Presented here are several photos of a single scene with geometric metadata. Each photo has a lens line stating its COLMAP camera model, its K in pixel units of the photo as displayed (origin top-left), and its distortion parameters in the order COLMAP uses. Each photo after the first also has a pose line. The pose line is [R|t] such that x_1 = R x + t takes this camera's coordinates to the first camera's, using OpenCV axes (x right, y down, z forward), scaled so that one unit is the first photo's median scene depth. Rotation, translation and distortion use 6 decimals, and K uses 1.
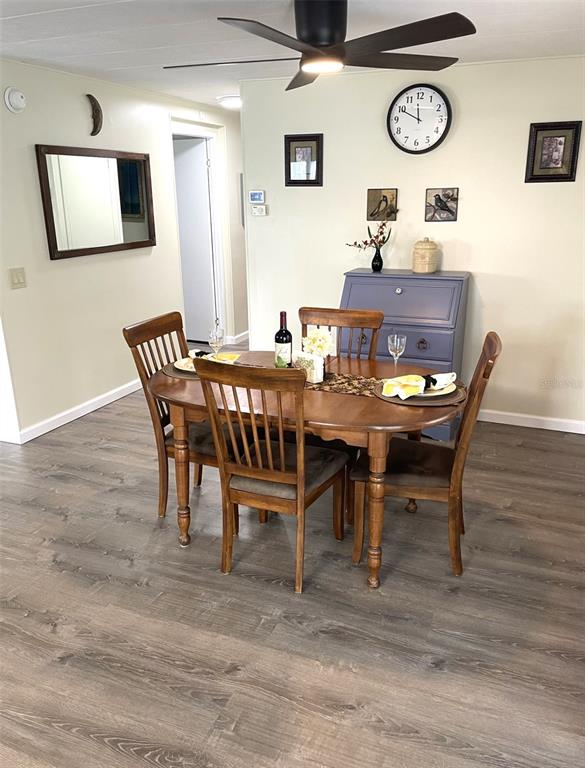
lens RADIAL K [[615.4, 0, 286.5], [0, 615.4, 399.9], [0, 0, 1]] dist [0.054416, -0.046953]
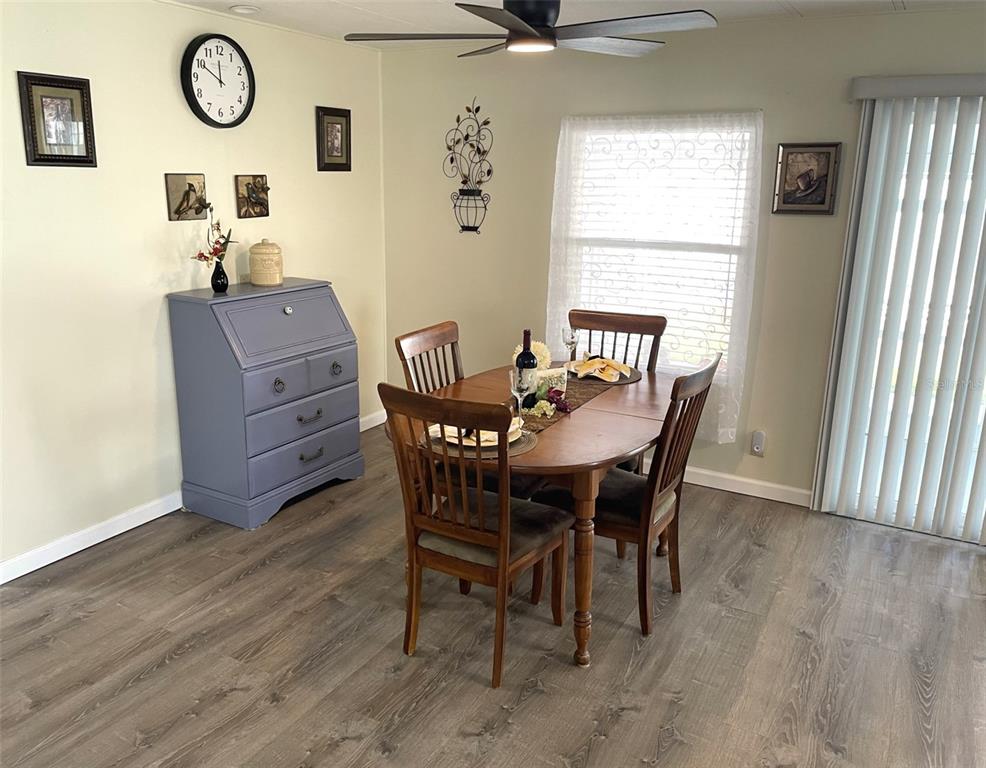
lens RADIAL K [[799.4, 0, 489.6], [0, 799.4, 381.5], [0, 0, 1]] dist [0.063000, -0.077634]
pose [[0.113198, -0.241346, 0.963814, -0.734323], [0.301133, 0.932757, 0.198202, -0.214093], [-0.946840, 0.267800, 0.178264, 0.619550]]
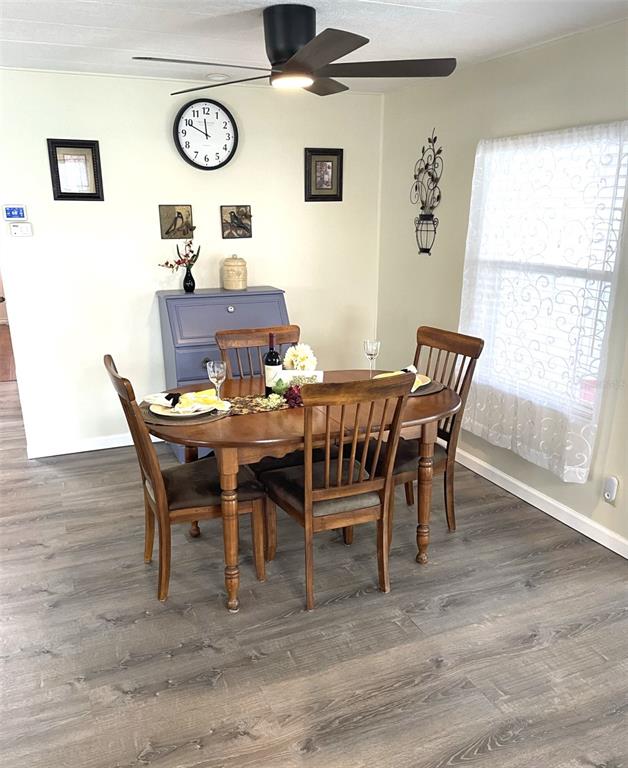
lens RADIAL K [[669.9, 0, 310.6], [0, 669.9, 431.6], [0, 0, 1]] dist [0.056545, -0.038768]
pose [[0.698152, -0.222581, 0.680472, -0.498449], [0.227035, 0.970220, 0.084423, -0.048114], [-0.678999, 0.095551, 0.727895, 0.151785]]
